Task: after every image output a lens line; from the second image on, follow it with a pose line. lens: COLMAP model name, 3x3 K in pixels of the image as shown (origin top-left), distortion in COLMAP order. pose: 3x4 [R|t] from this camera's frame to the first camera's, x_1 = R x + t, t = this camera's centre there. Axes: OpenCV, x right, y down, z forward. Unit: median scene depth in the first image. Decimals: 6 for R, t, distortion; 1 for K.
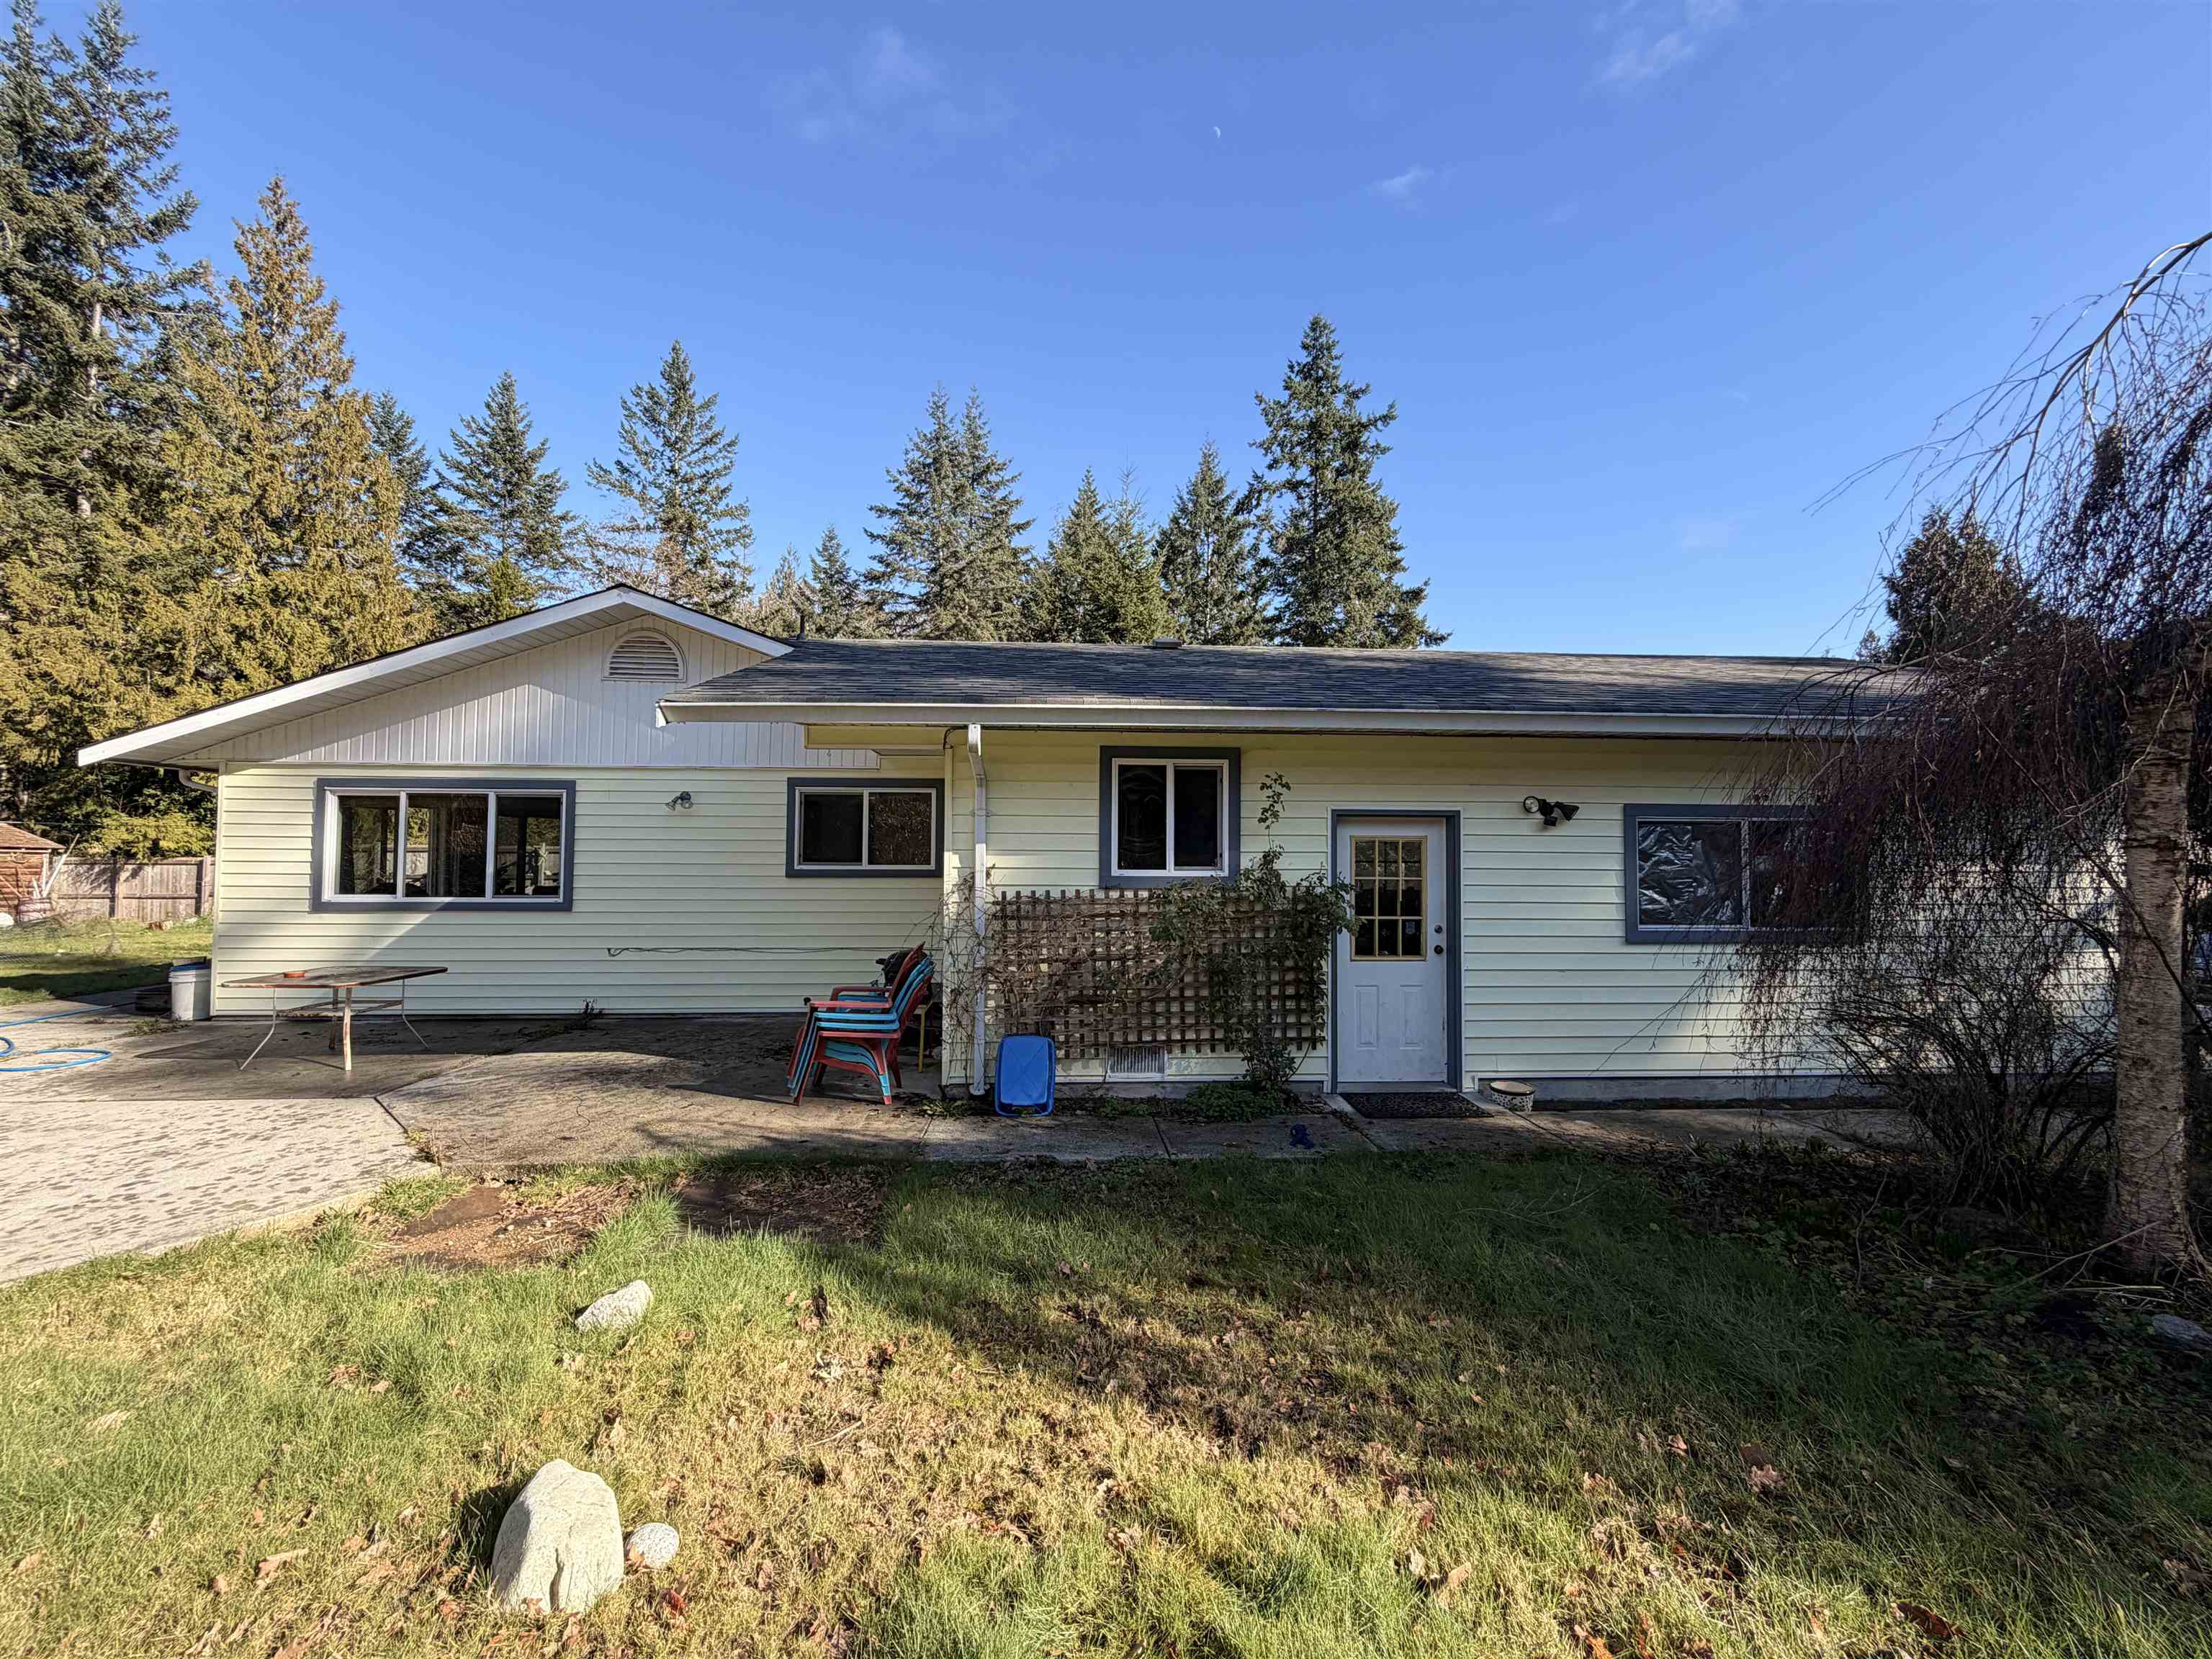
lens RADIAL K [[879.4, 0, 1099.8], [0, 879.4, 829.4], [0, 0, 1]] dist [0.000030, -0.000286]
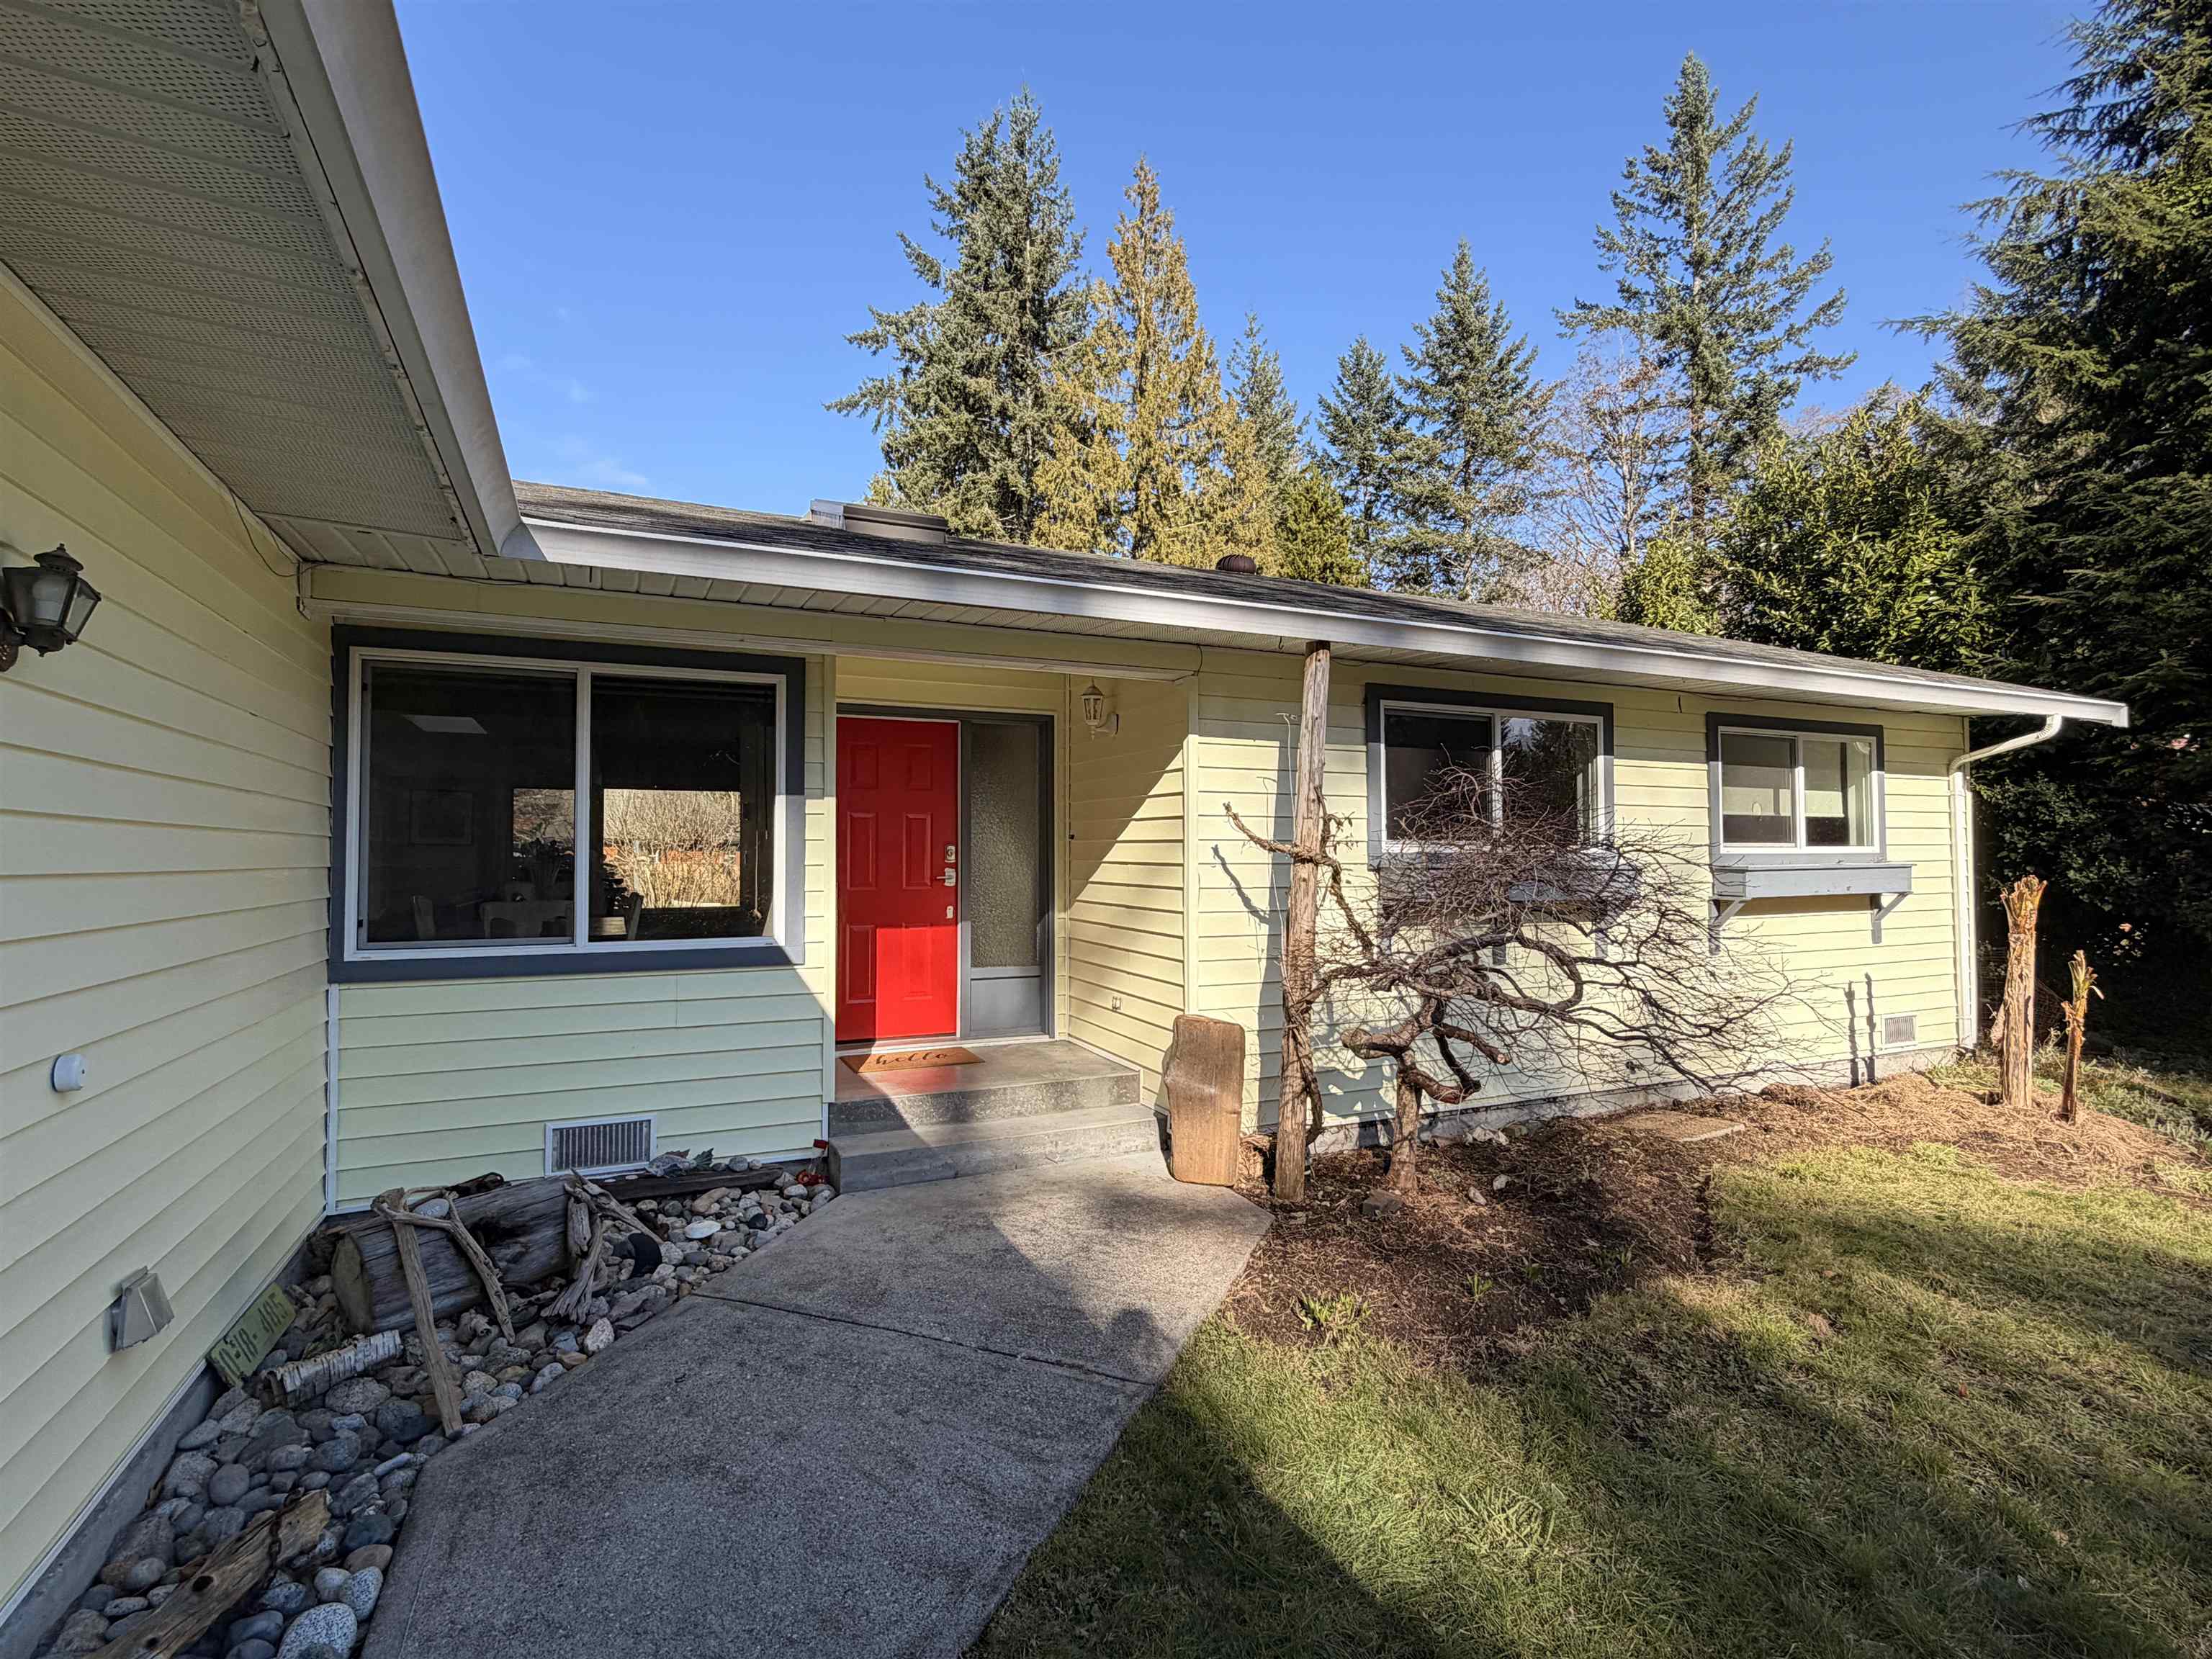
lens RADIAL K [[1076.1, 0, 1104.1], [0, 1076.1, 819.0], [0, 0, 1]] dist [0.000827, 0.000061]
pose [[0.363584, -0.031106, -0.931042, 0.168939], [0.030109, 0.999313, -0.021629, 0.015580], [0.931075, -0.020169, 0.364270, 0.601749]]
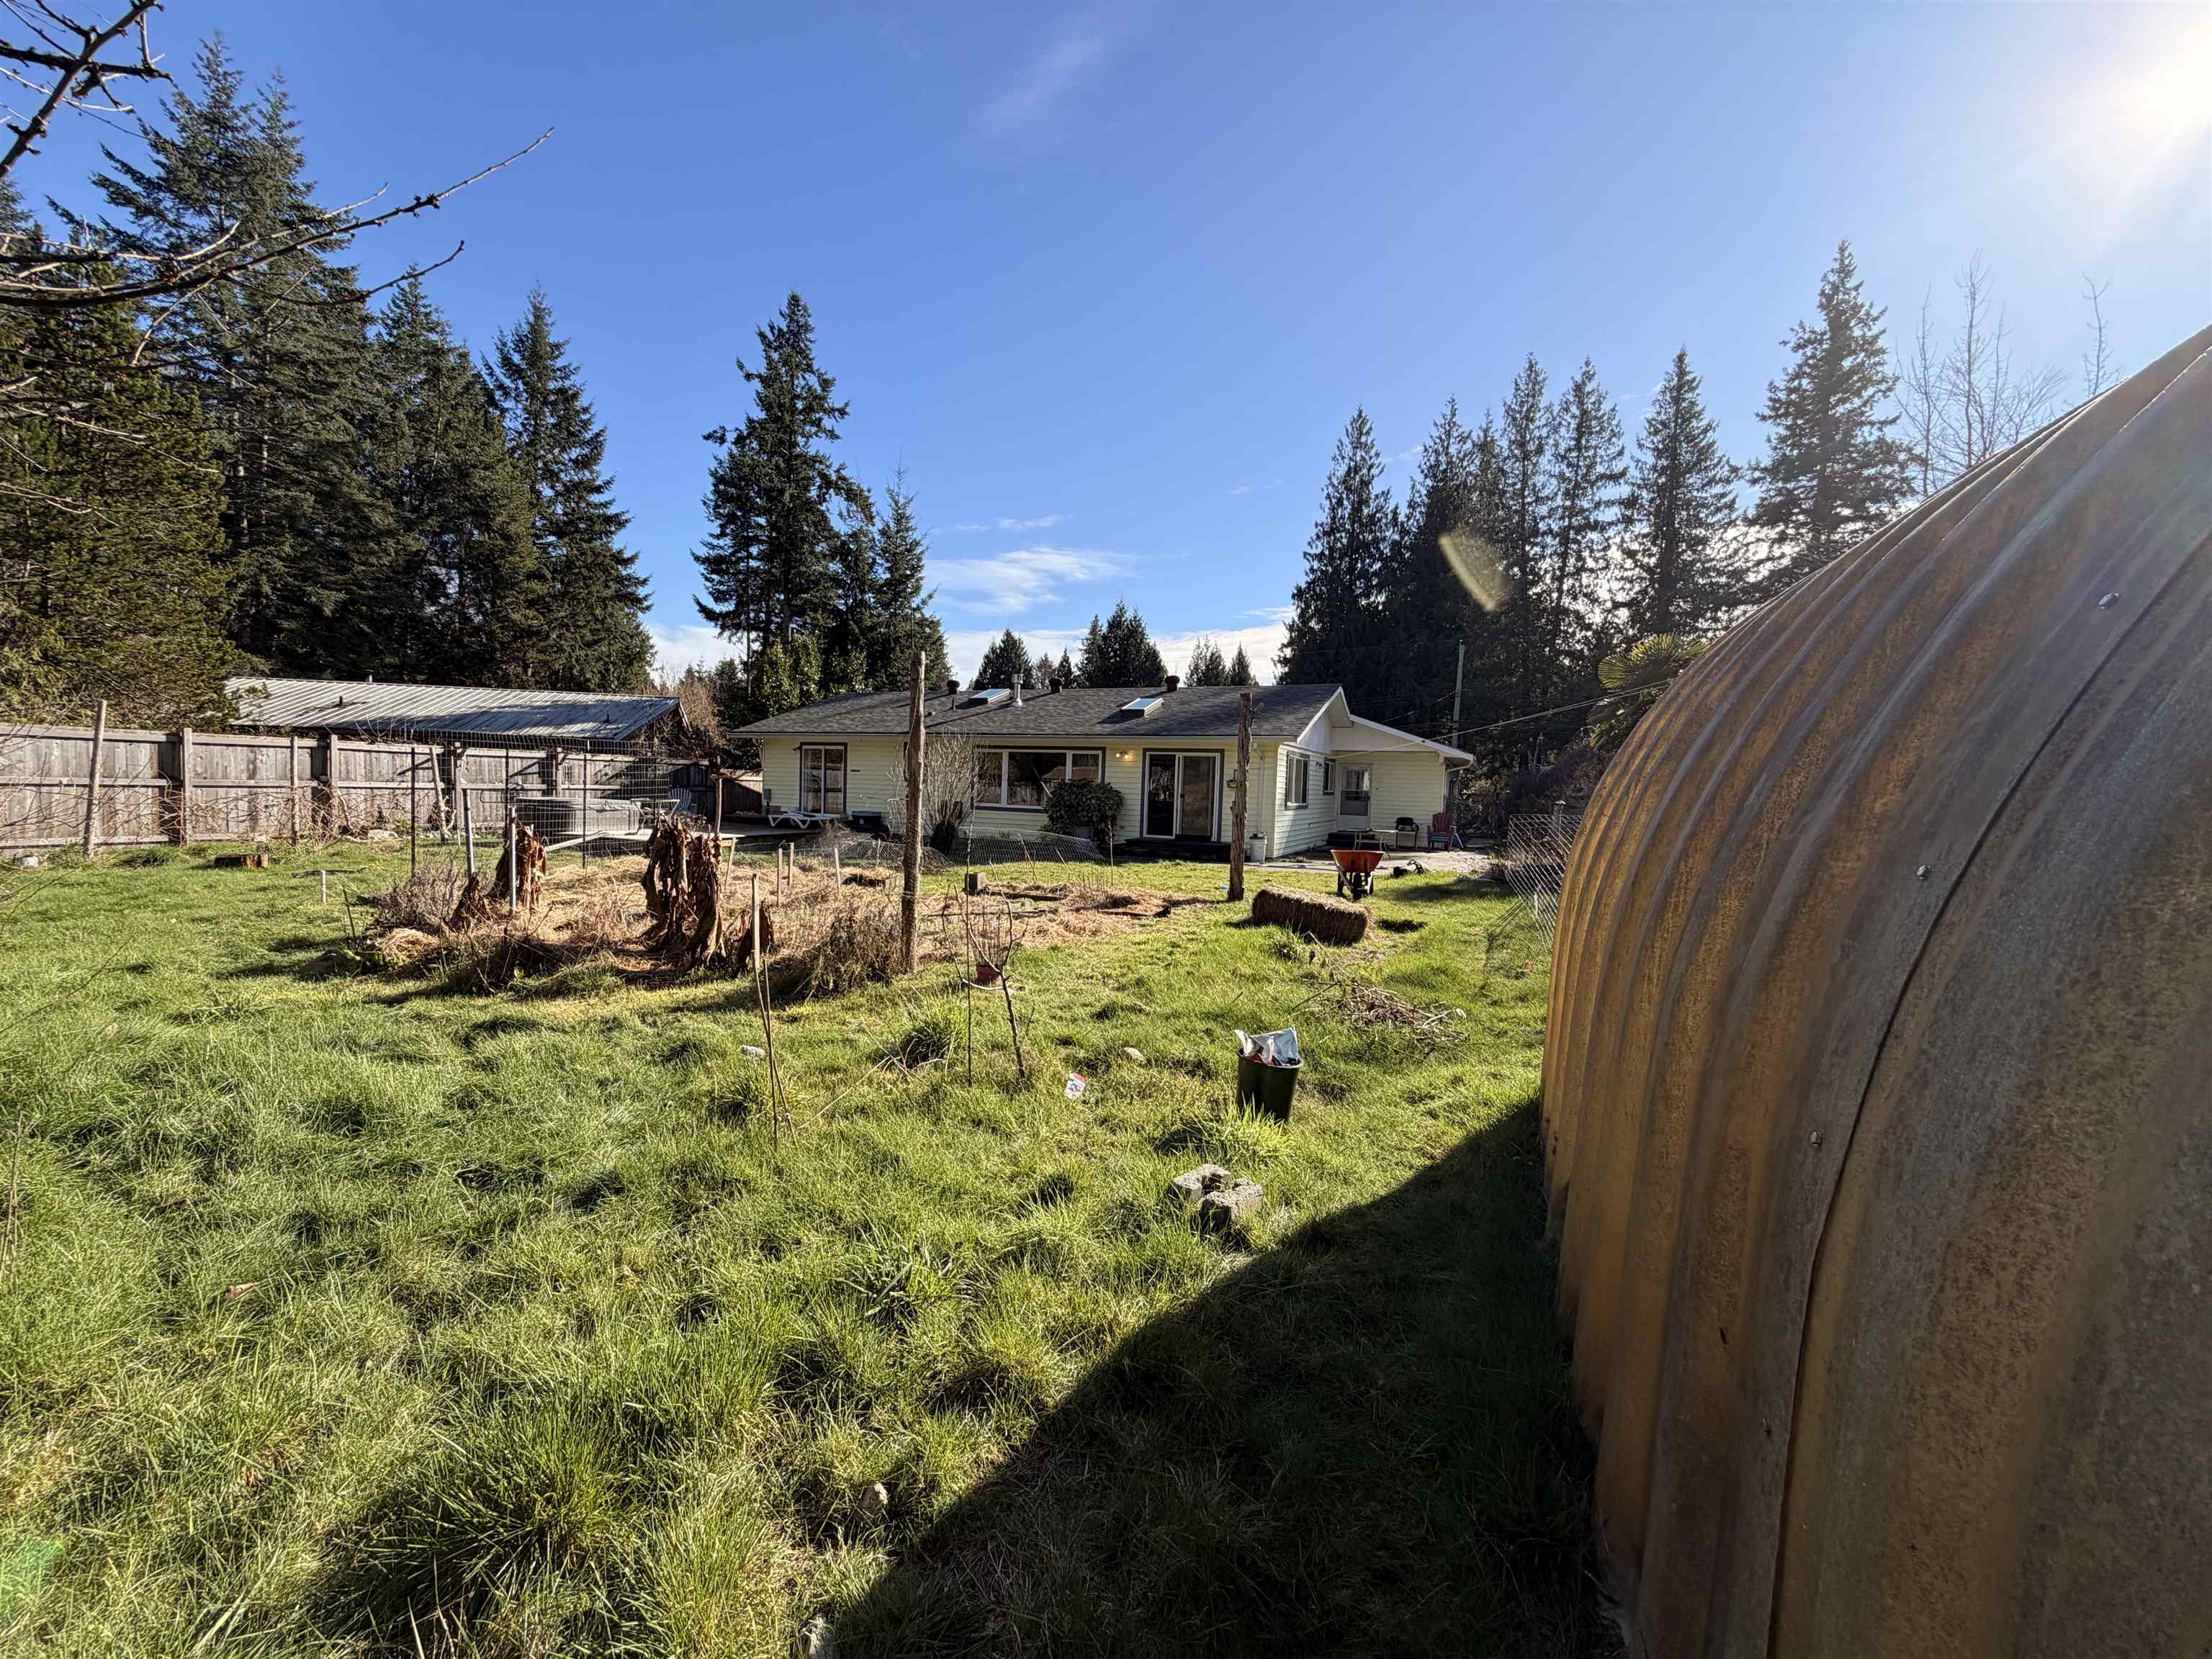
lens RADIAL K [[879.4, 0, 1100.5], [0, 879.4, 834.1], [0, 0, 1]] dist [0.000030, -0.000286]
pose [[0.465860, -0.037421, 0.884067, -1.123581], [-0.059123, 0.995556, 0.073294, 0.006543], [-0.882881, -0.086414, 0.461577, 0.133466]]
